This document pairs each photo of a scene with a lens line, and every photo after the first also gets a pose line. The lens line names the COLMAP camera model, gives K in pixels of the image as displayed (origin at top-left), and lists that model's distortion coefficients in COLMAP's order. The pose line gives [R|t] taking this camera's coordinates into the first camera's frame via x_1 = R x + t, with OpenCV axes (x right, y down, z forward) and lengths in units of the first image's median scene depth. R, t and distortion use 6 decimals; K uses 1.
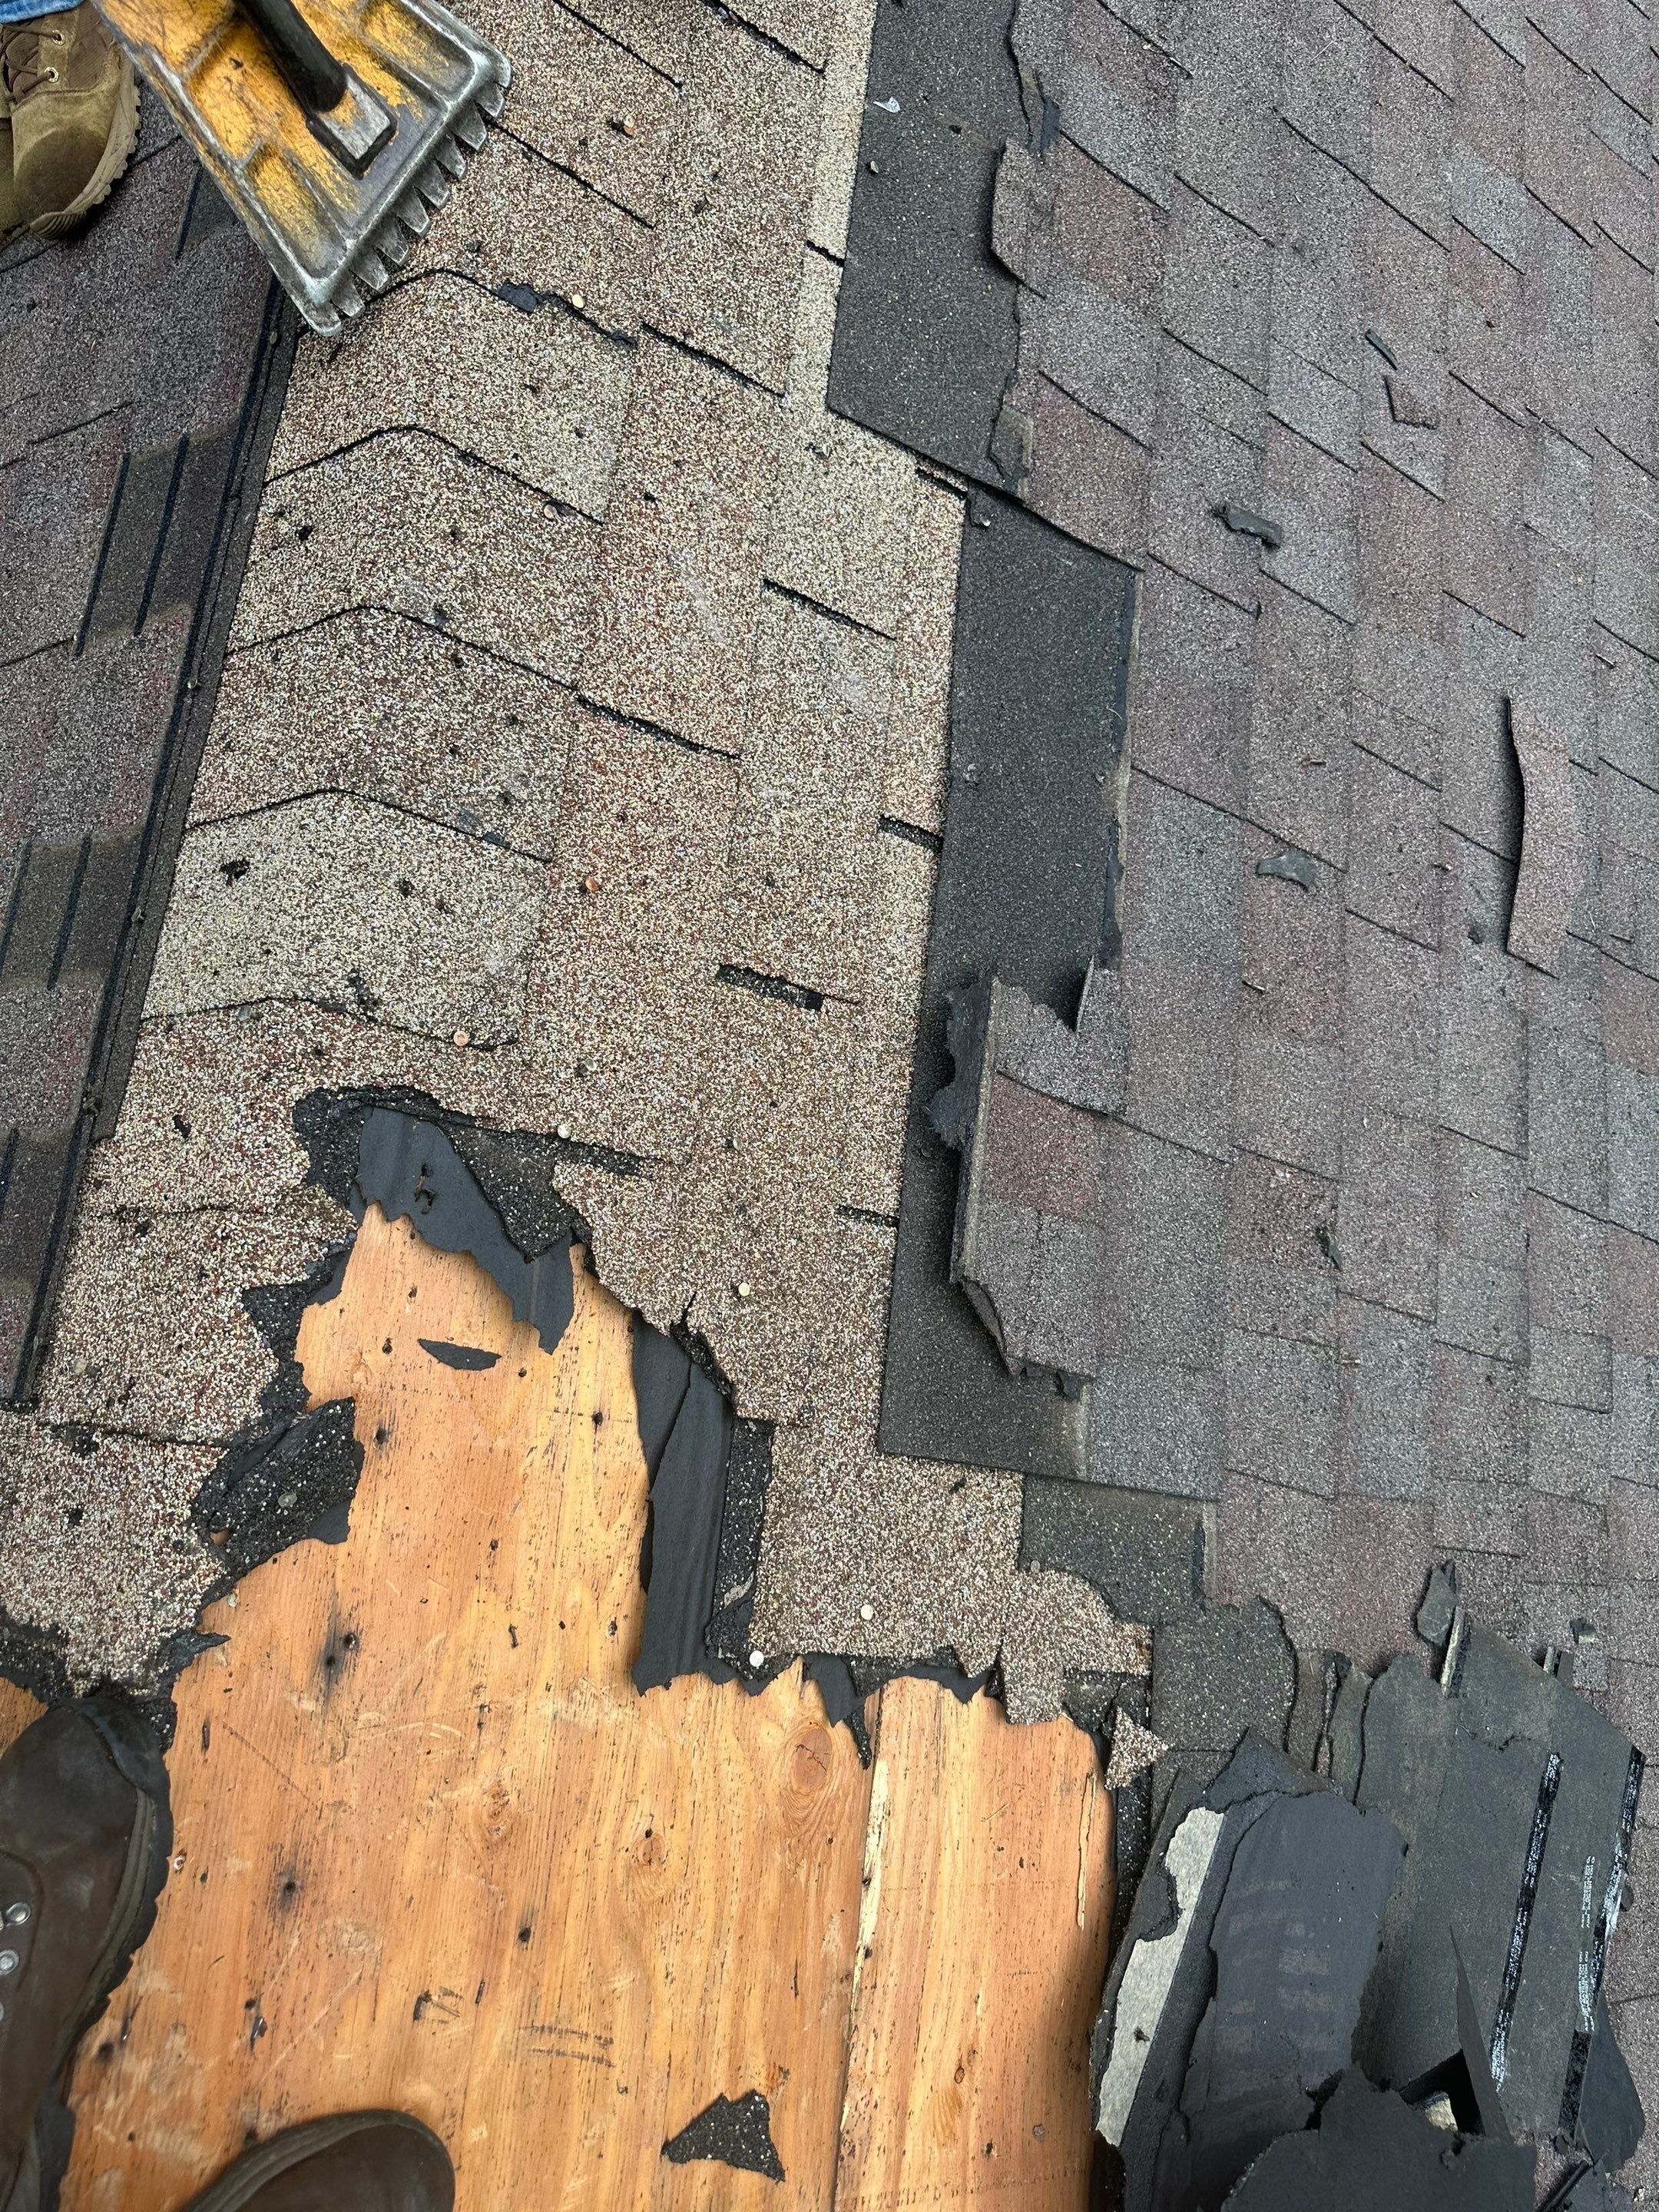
lens RADIAL K [[1550.7, 0, 837.2], [0, 1550.7, 1102.6], [0, 0, 1]] dist [0.154433, -0.336535]
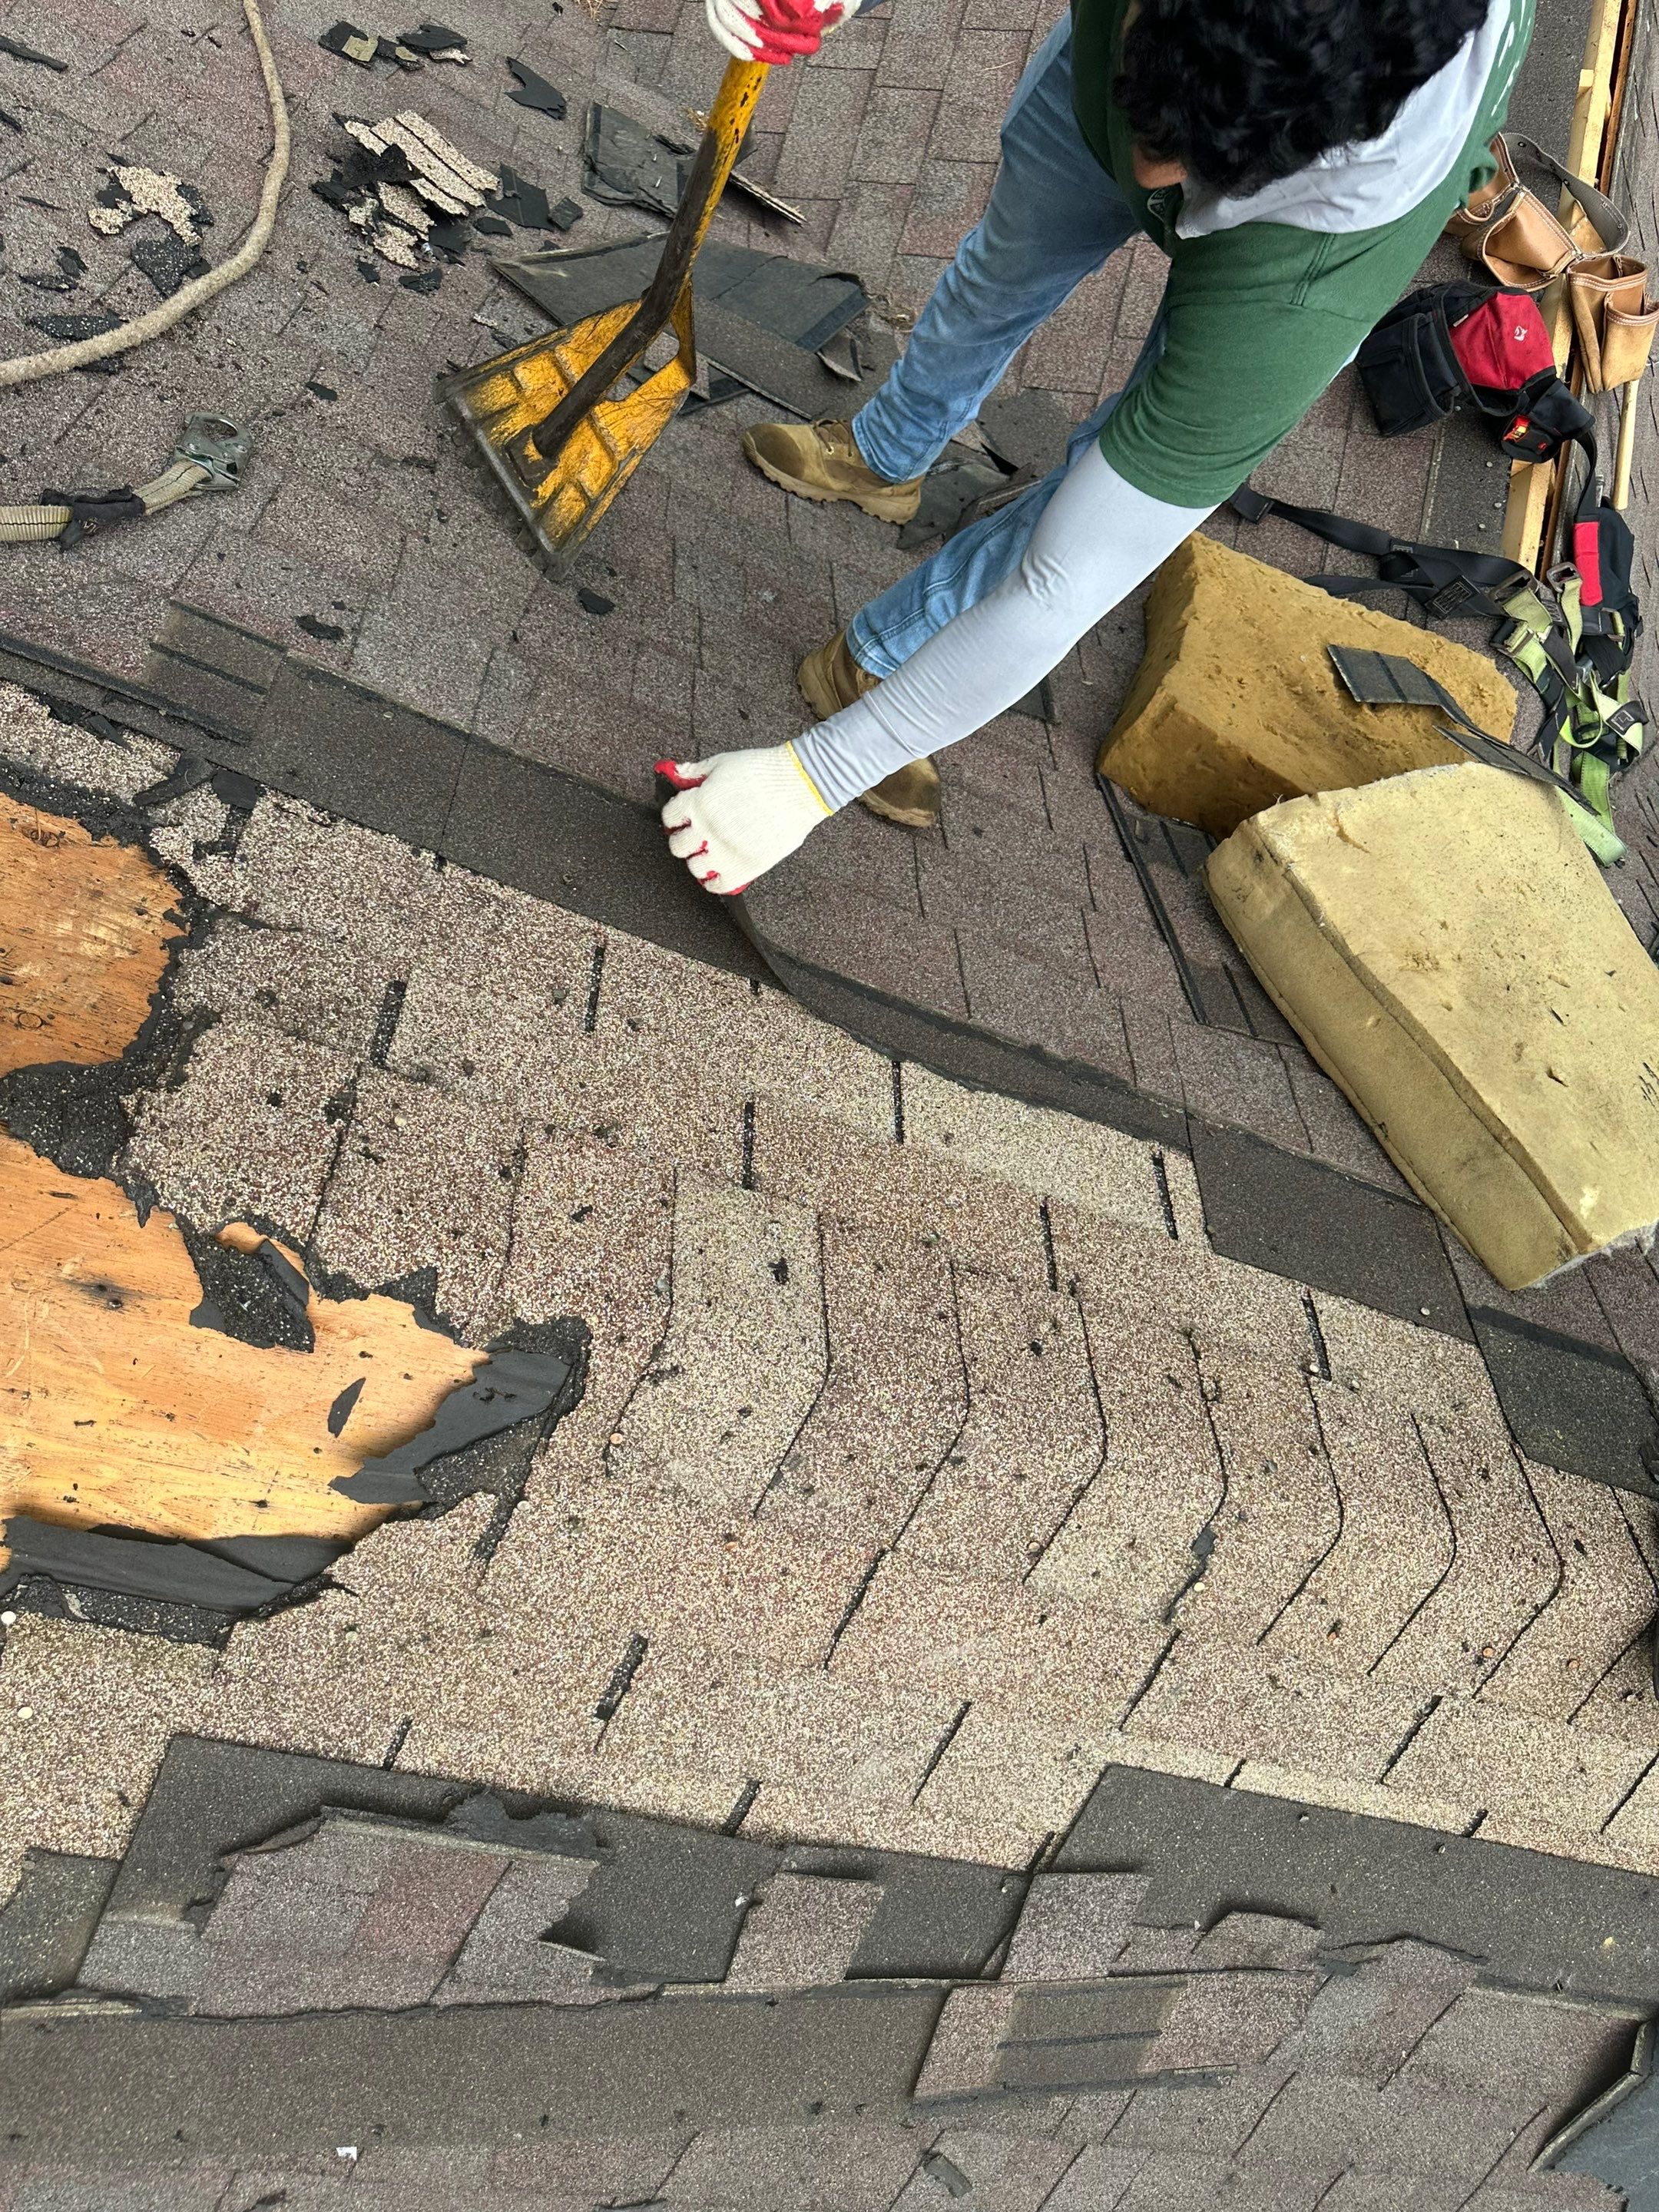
lens RADIAL K [[1550.7, 0, 837.2], [0, 1550.7, 1102.6], [0, 0, 1]] dist [0.154433, -0.336535]
pose [[-0.137313, 0.965693, -0.220415, -0.237876], [-0.974671, -0.171384, -0.143678, 0.010137], [-0.176525, 0.195103, 0.964766, -0.230873]]
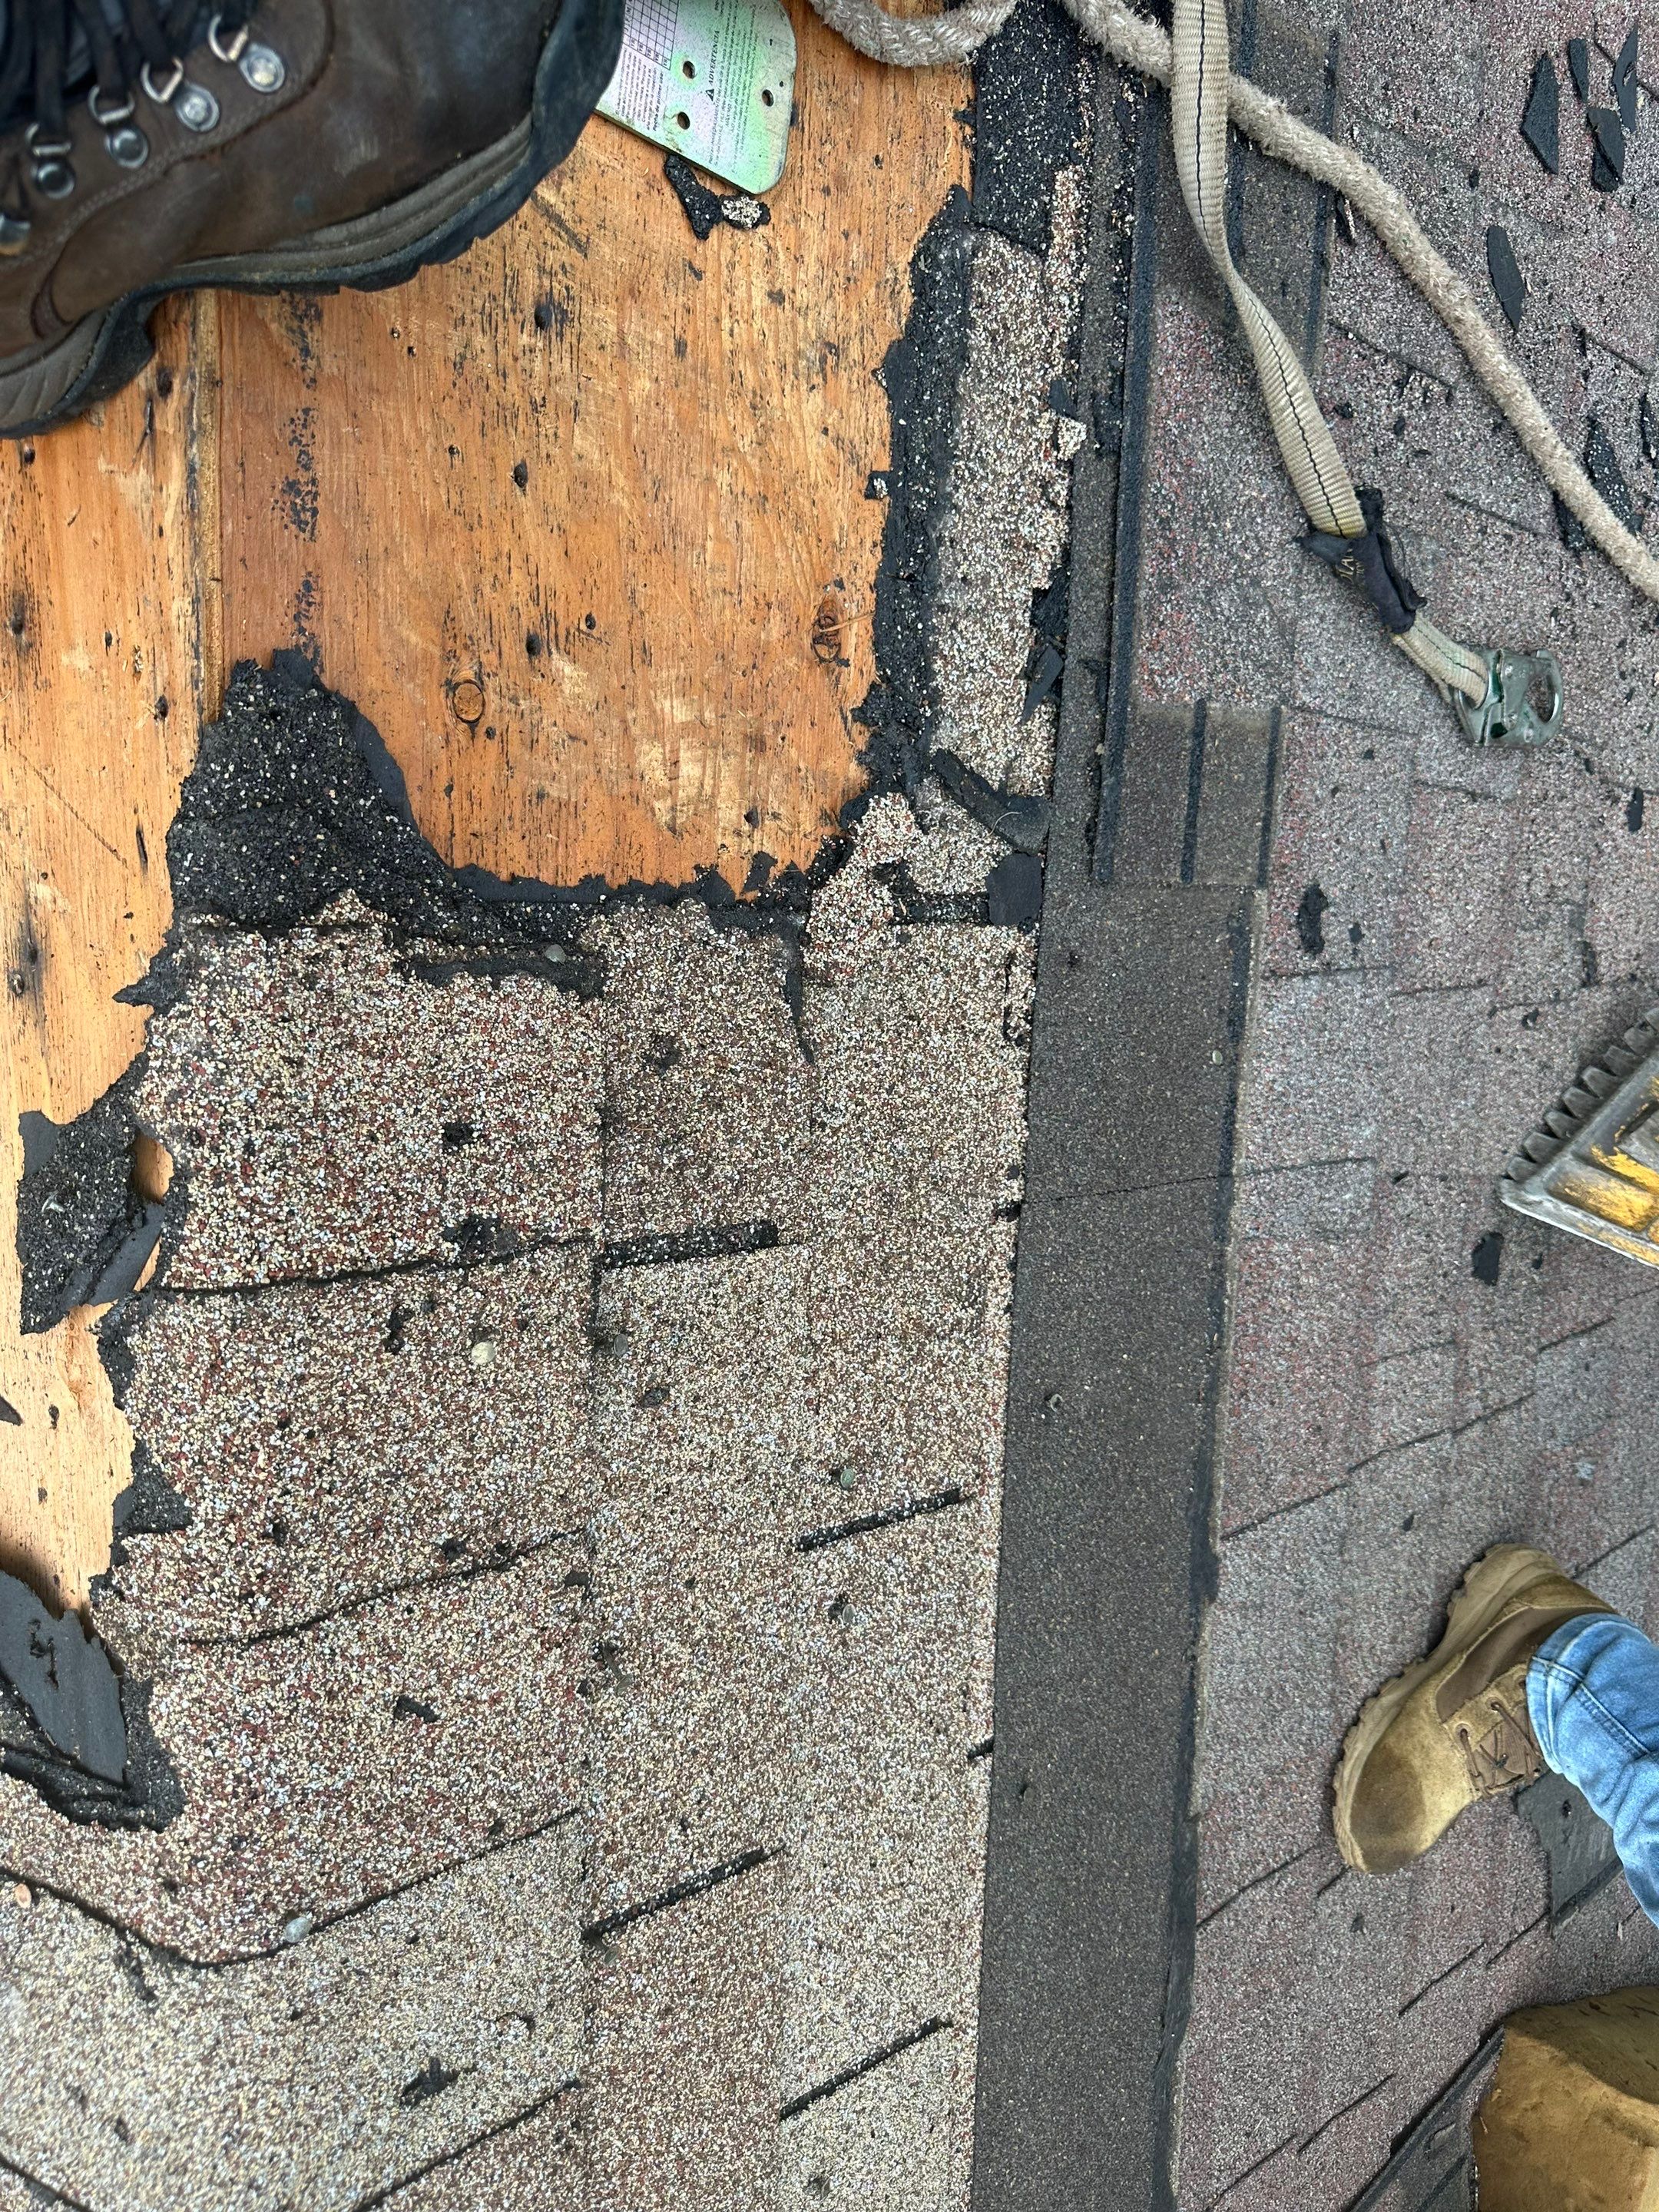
lens RADIAL K [[1579.2, 0, 852.2], [0, 1579.2, 1104.1], [0, 0, 1]] dist [0.096213, -0.138003]
pose [[-0.983706, 0.095269, -0.152466, -0.481099], [-0.110367, -0.989453, 0.093823, 0.170386], [-0.141919, 0.109122, 0.983845, 0.268346]]
